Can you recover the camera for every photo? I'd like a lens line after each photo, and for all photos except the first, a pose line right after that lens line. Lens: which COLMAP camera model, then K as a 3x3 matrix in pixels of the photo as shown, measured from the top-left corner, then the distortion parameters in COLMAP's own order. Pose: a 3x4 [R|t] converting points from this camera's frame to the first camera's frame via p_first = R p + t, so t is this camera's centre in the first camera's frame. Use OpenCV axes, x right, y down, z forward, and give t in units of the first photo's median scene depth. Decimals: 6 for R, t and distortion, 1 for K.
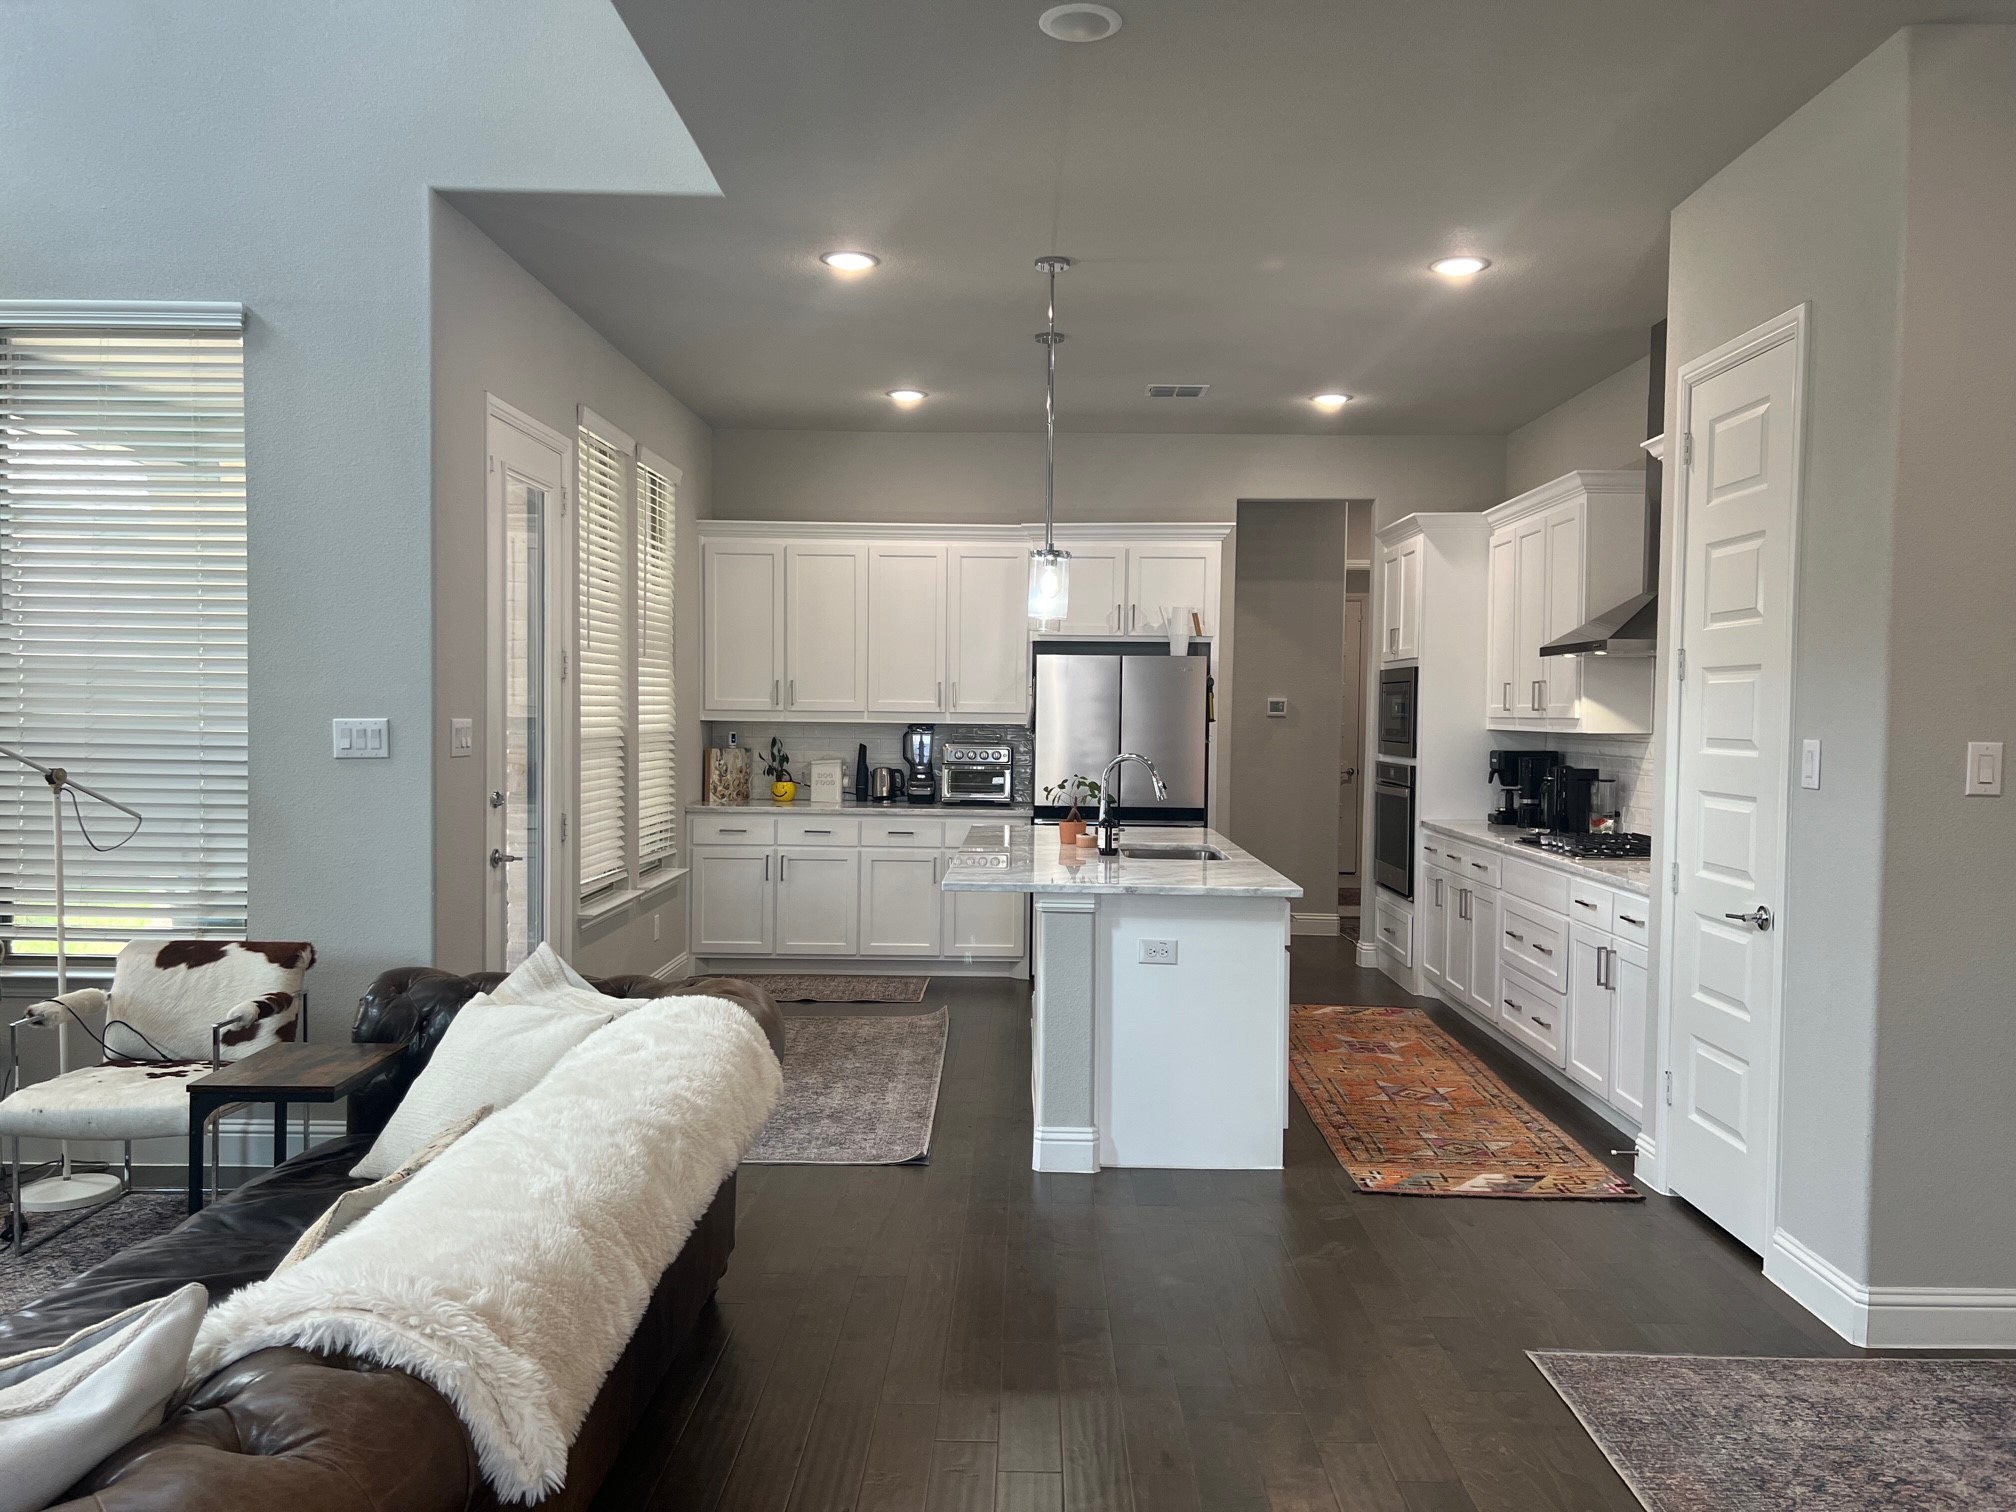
lens RADIAL K [[1489.9, 0, 1015.8], [0, 1489.9, 761.3], [0, 0, 1]] dist [0.045361, -0.054911]
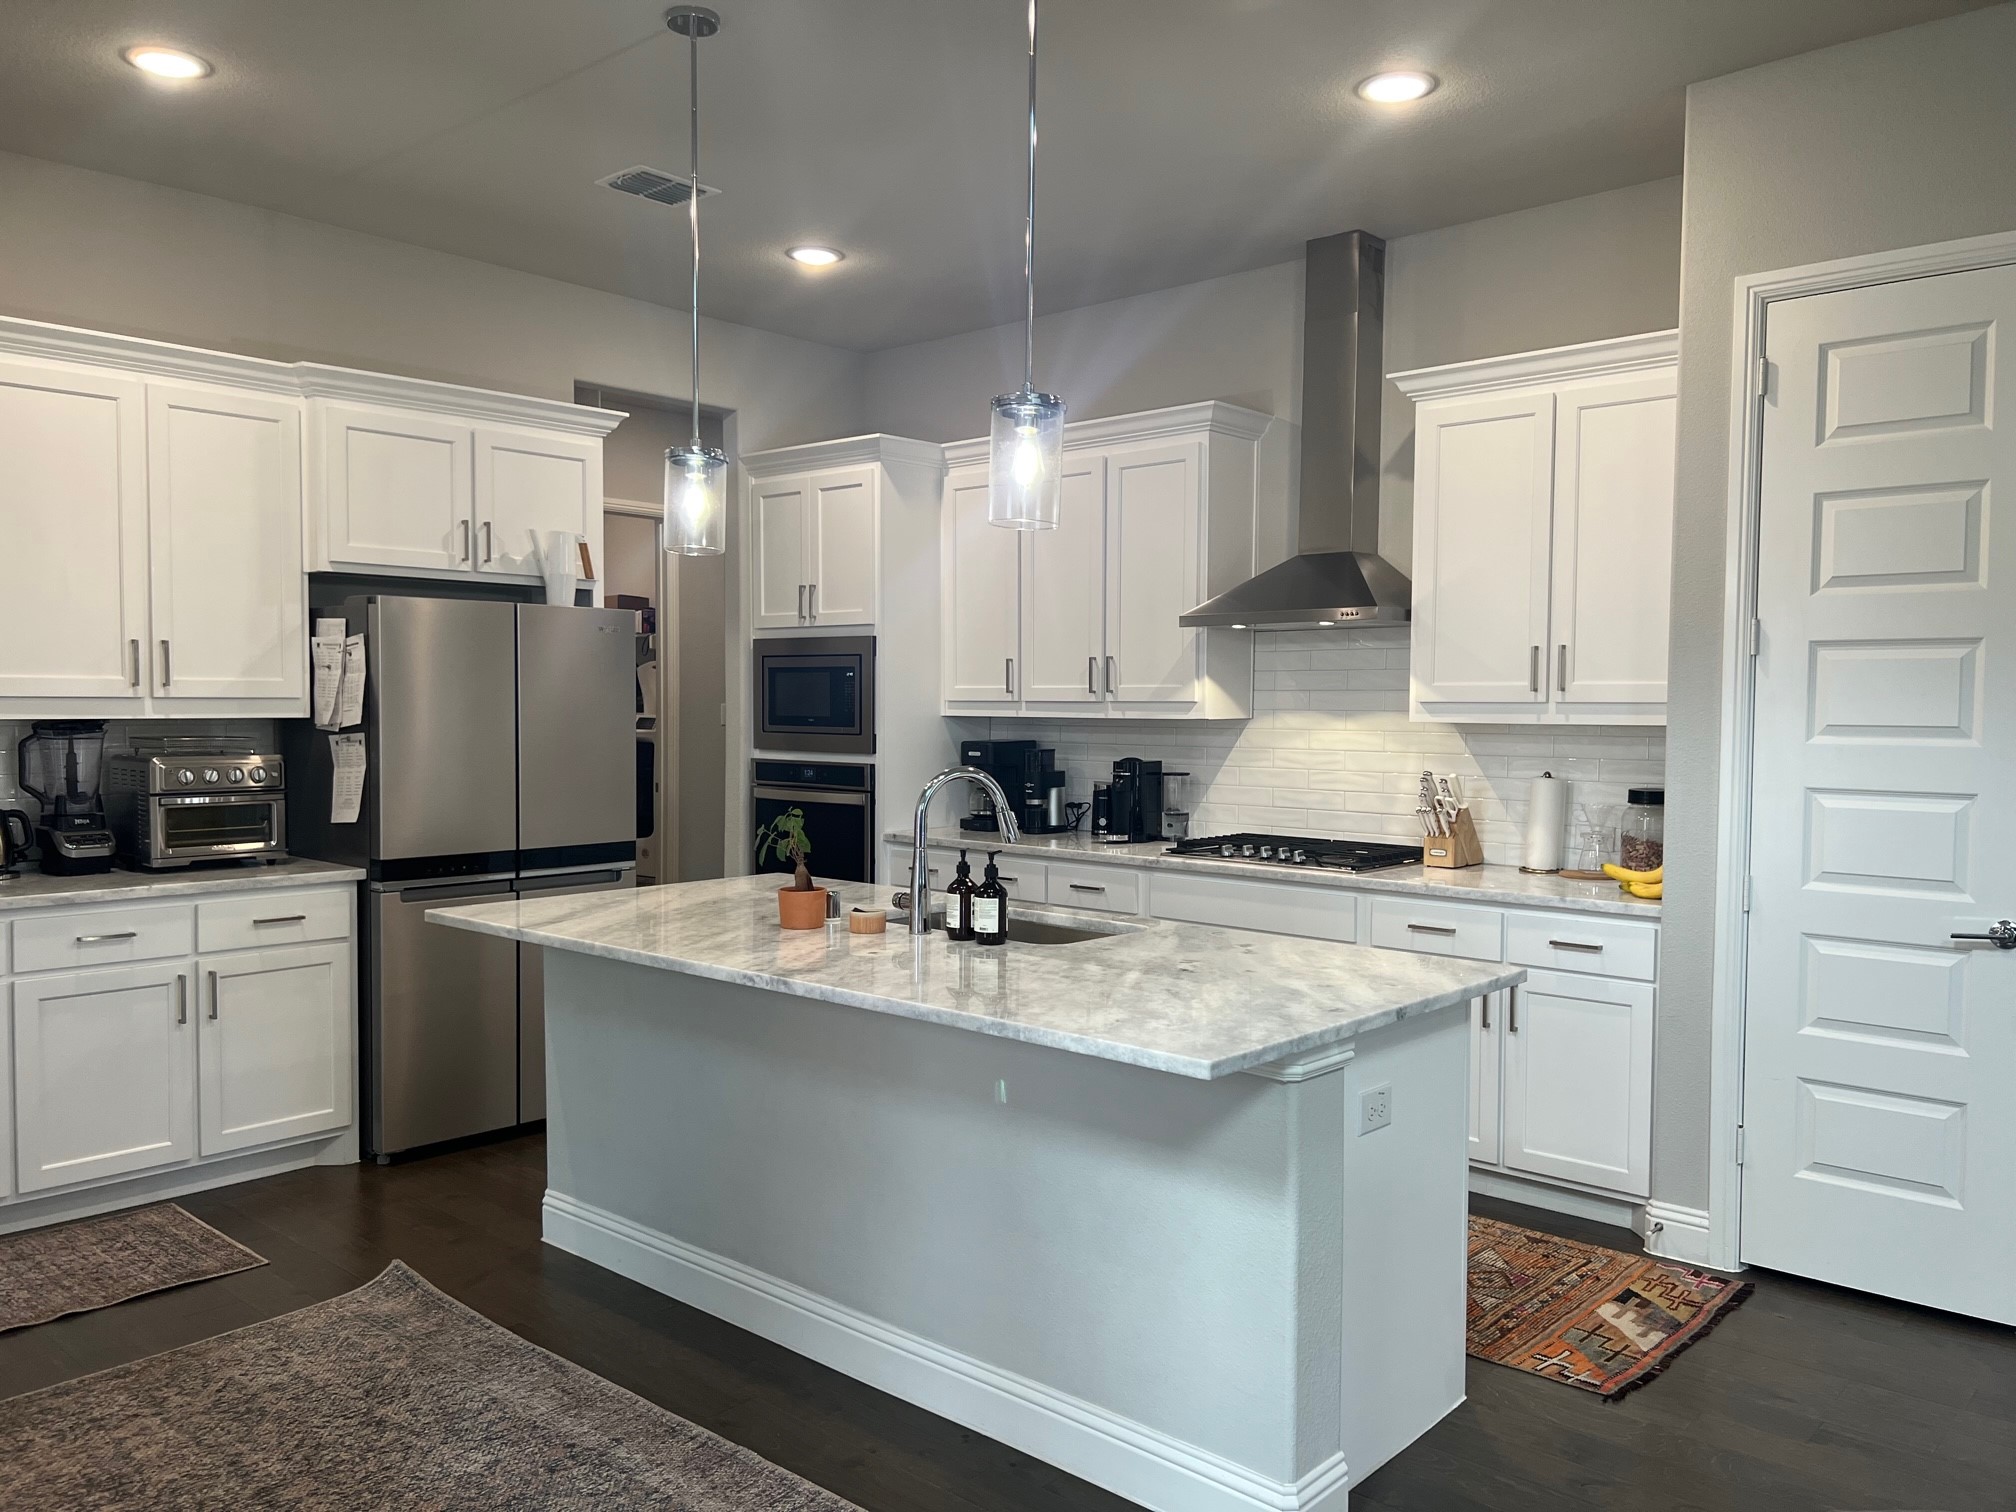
lens RADIAL K [[1489.9, 0, 1015.8], [0, 1489.9, 761.3], [0, 0, 1]] dist [0.045361, -0.054911]
pose [[0.654611, -0.039292, 0.754944, -0.461829], [0.028143, 0.999223, 0.027604, -0.030349], [-0.755442, 0.003176, 0.655208, 0.770641]]
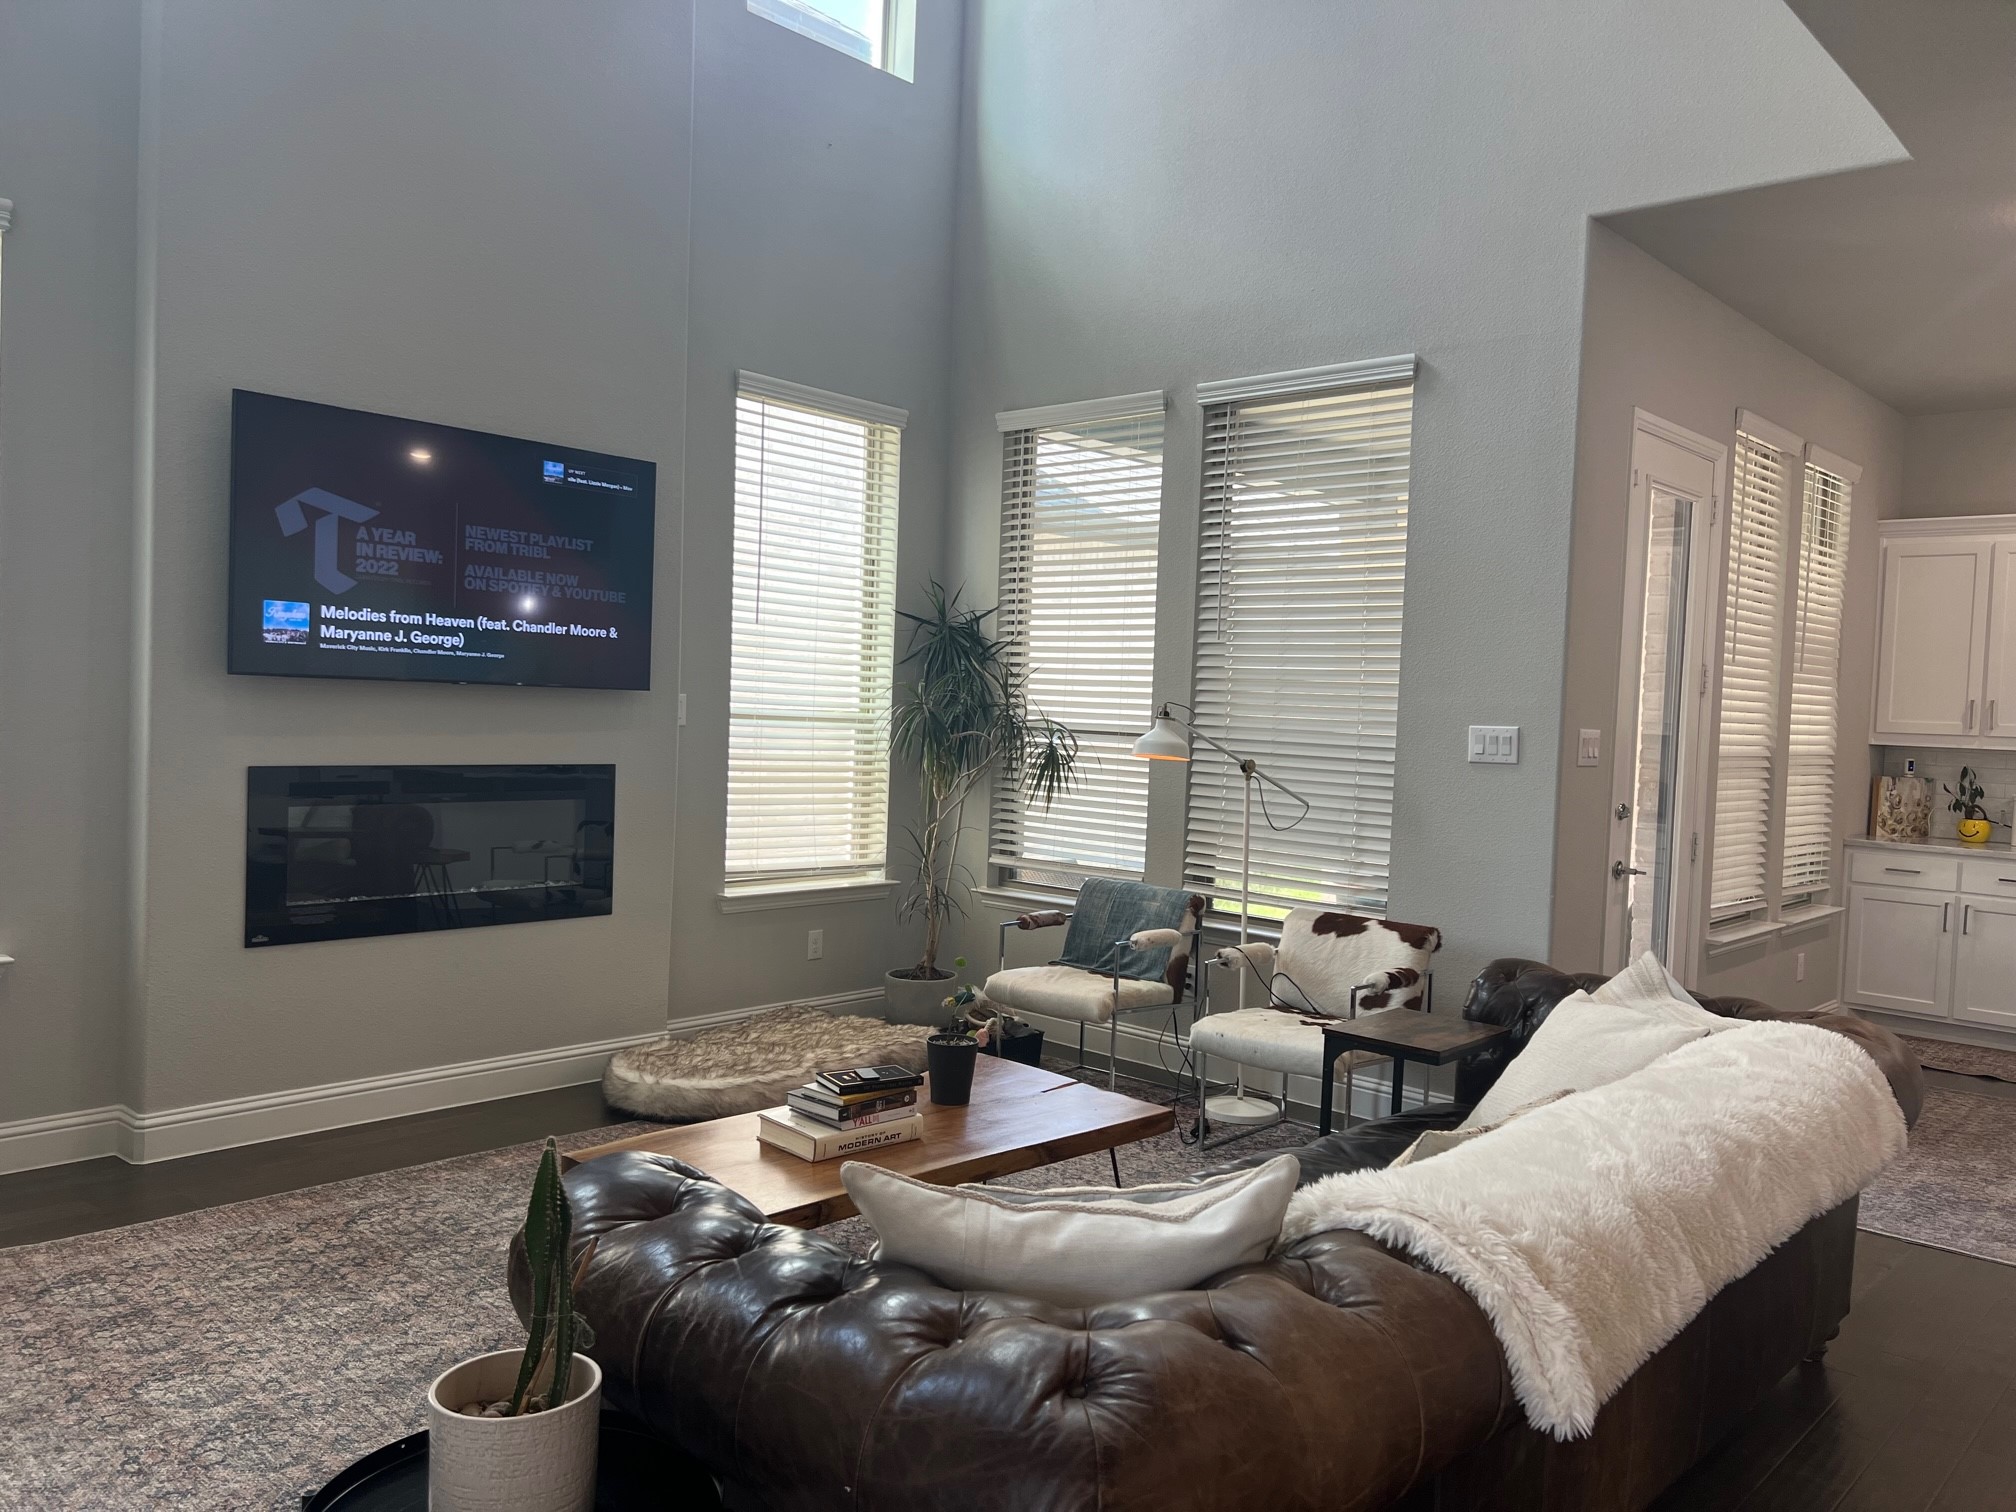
lens RADIAL K [[1489.9, 0, 1015.8], [0, 1489.9, 761.3], [0, 0, 1]] dist [0.045361, -0.054911]
pose [[0.741438, 0.041473, -0.669738, 0.029379], [-0.050952, 0.998686, 0.005436, 0.008777], [0.669084, 0.030094, 0.742577, -0.022516]]
